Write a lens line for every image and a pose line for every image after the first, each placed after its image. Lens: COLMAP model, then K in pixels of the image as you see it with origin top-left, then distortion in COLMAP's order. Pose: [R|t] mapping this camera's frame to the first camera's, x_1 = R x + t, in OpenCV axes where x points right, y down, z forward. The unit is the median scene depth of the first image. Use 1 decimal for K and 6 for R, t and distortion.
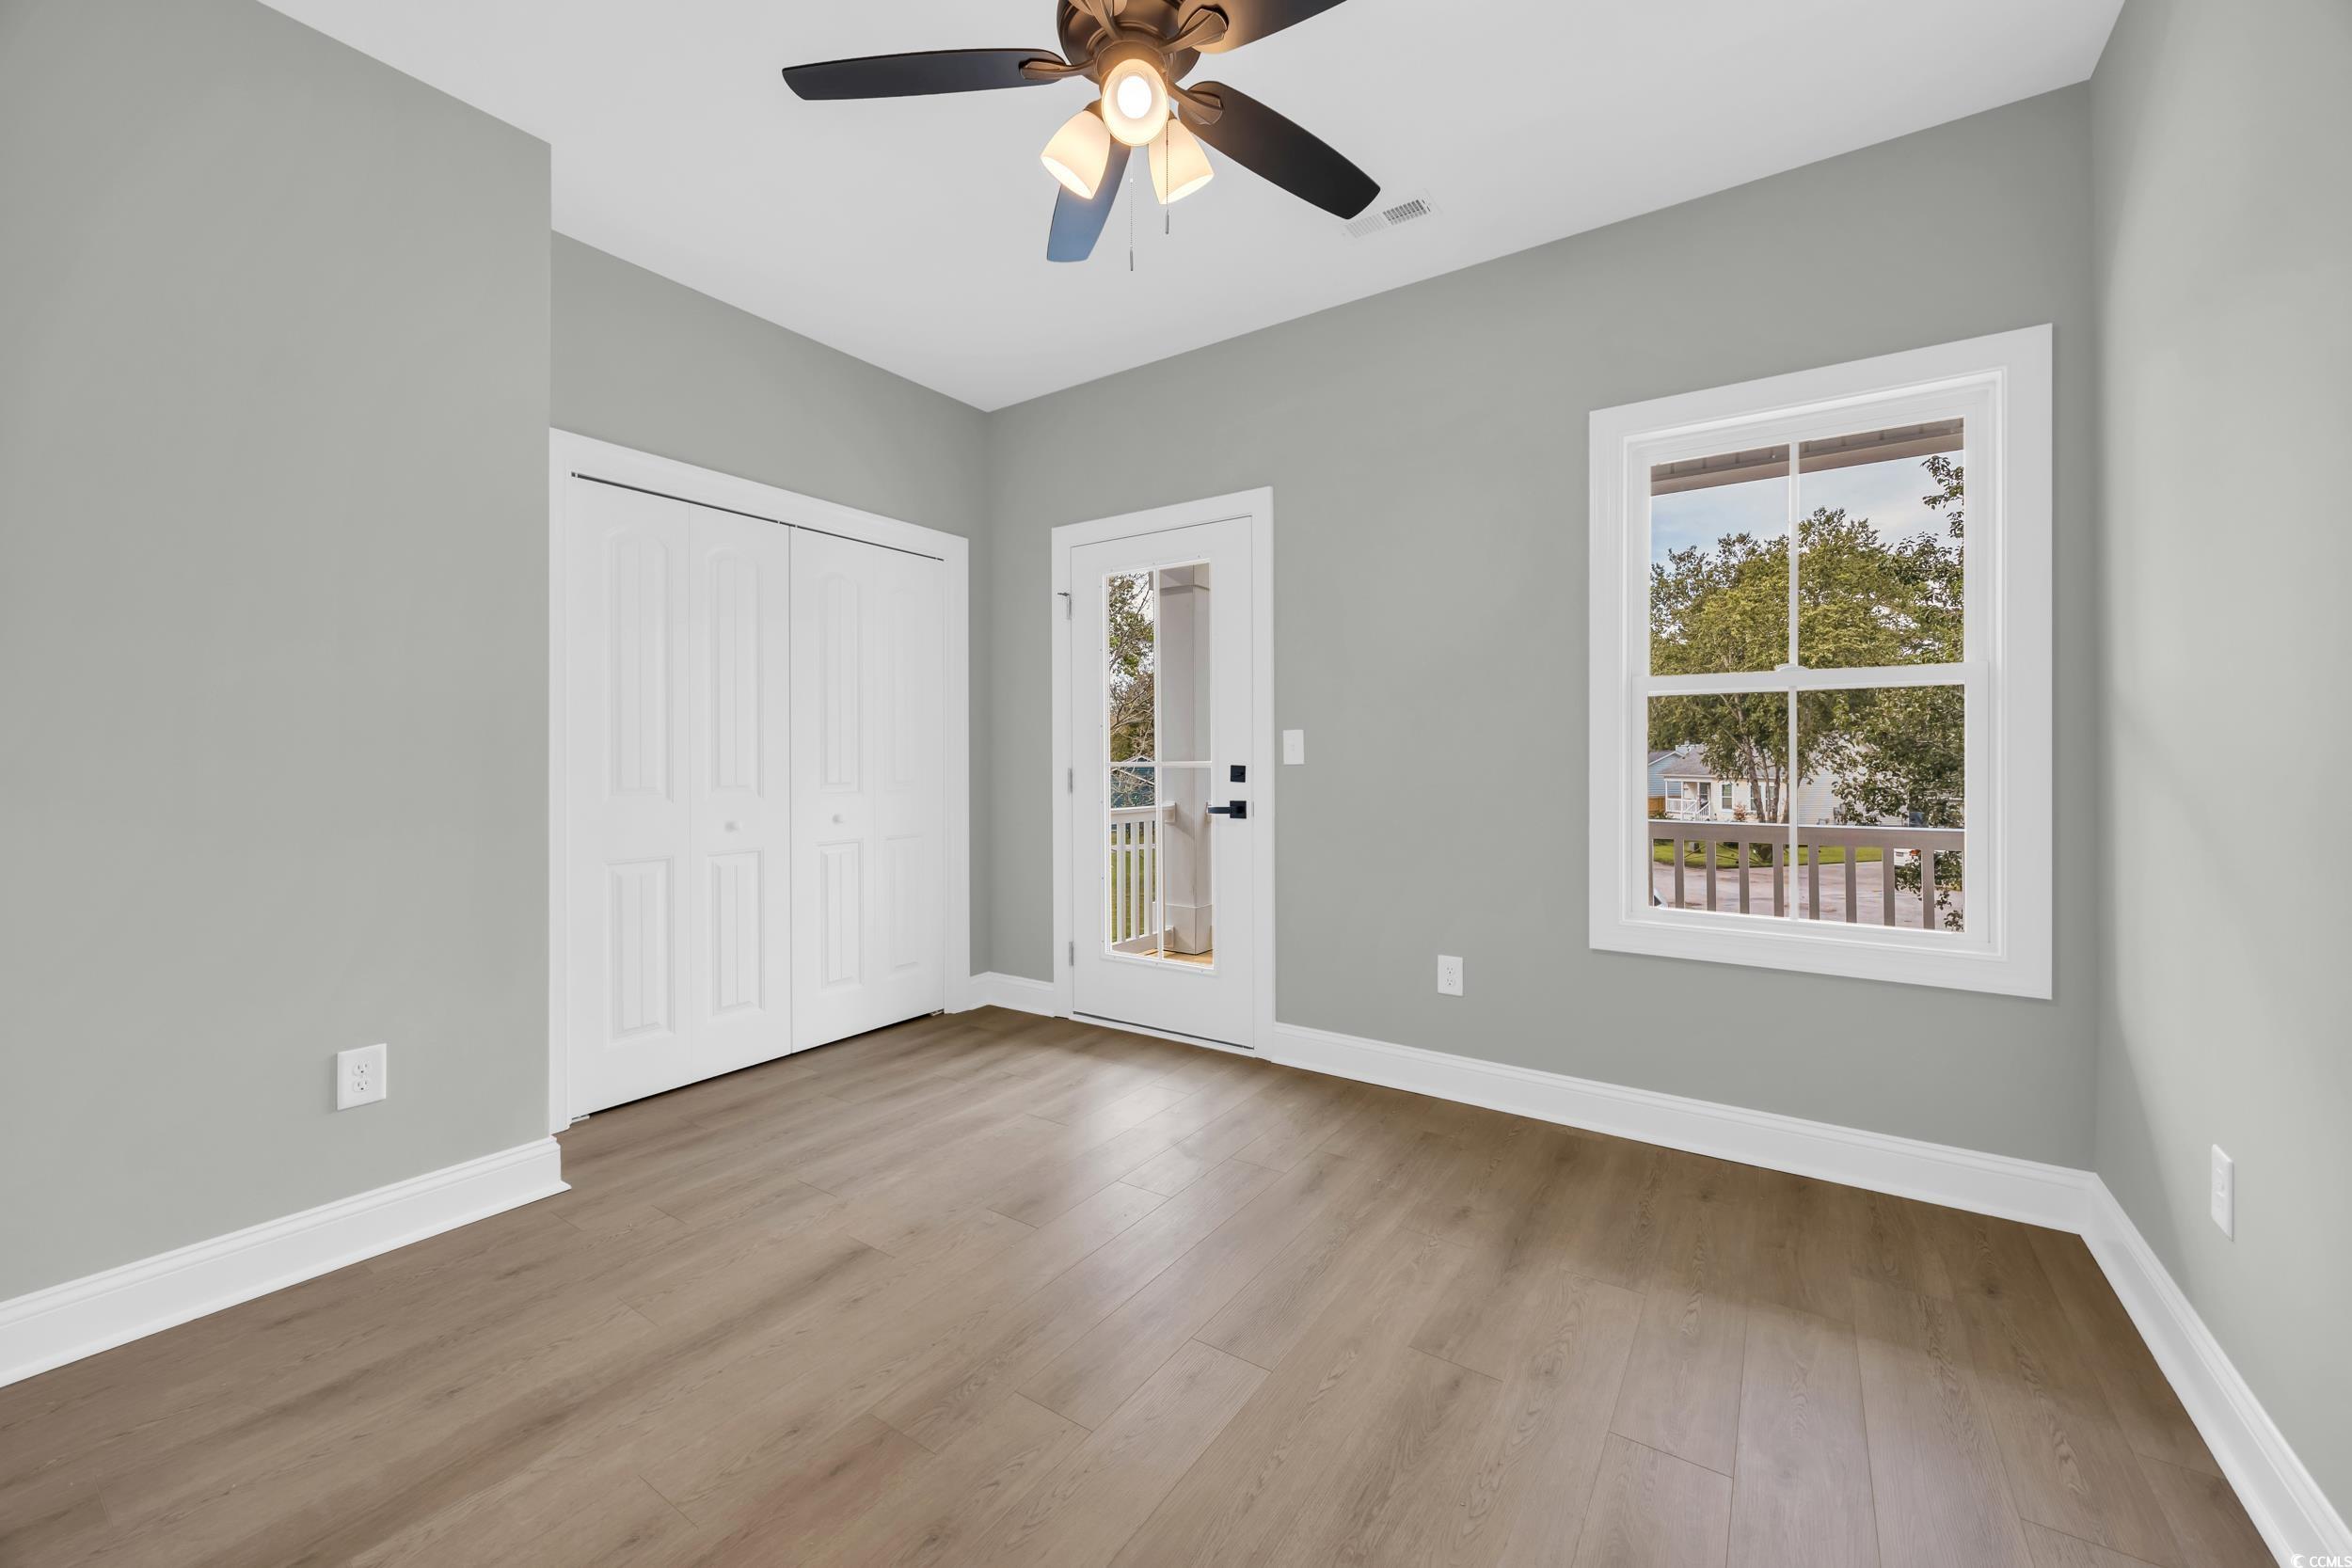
lens RADIAL K [[923.6, 0, 1194.5], [0, 923.6, 773.4], [0, 0, 1]] dist [-0.003951, -0.000401]
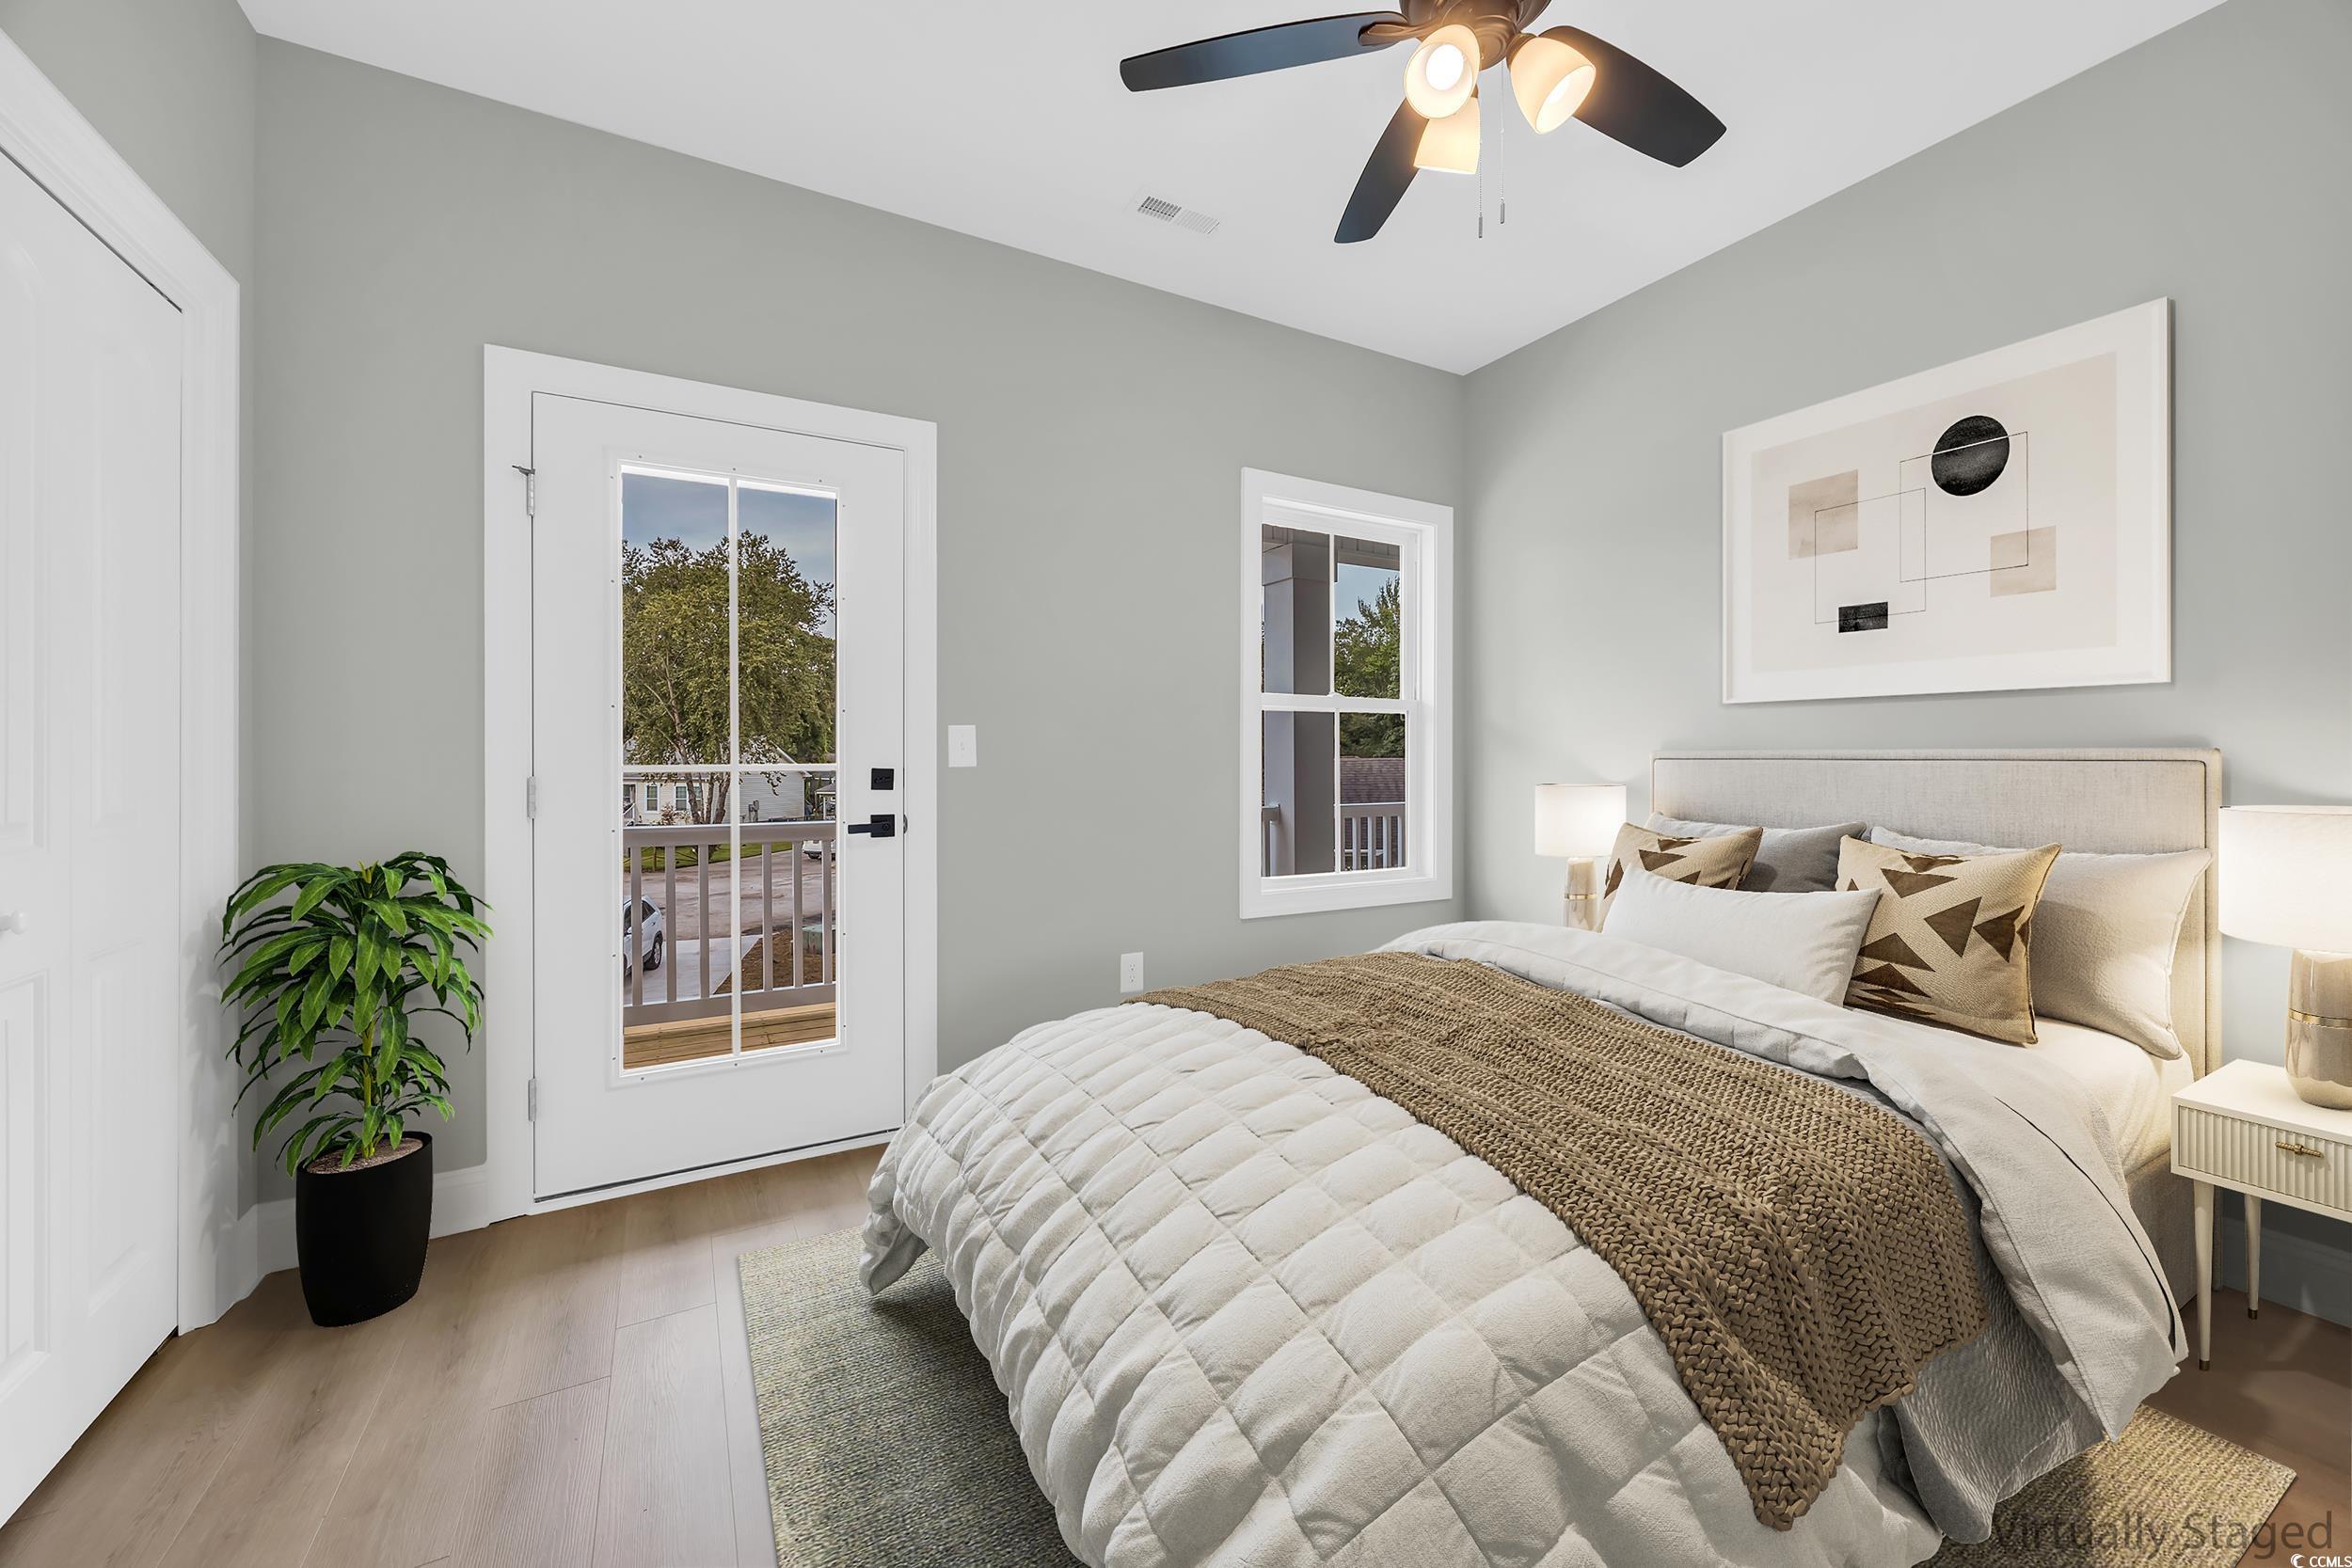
lens RADIAL K [[923.6, 0, 1165.6], [0, 923.6, 773.7], [0, 0, 1]] dist [-0.003951, -0.000401]
pose [[0.444115, -0.012543, 0.895882, -0.516942], [0.013928, 0.999878, 0.007094, -0.006340], [-0.895862, 0.009327, 0.444235, 0.432244]]
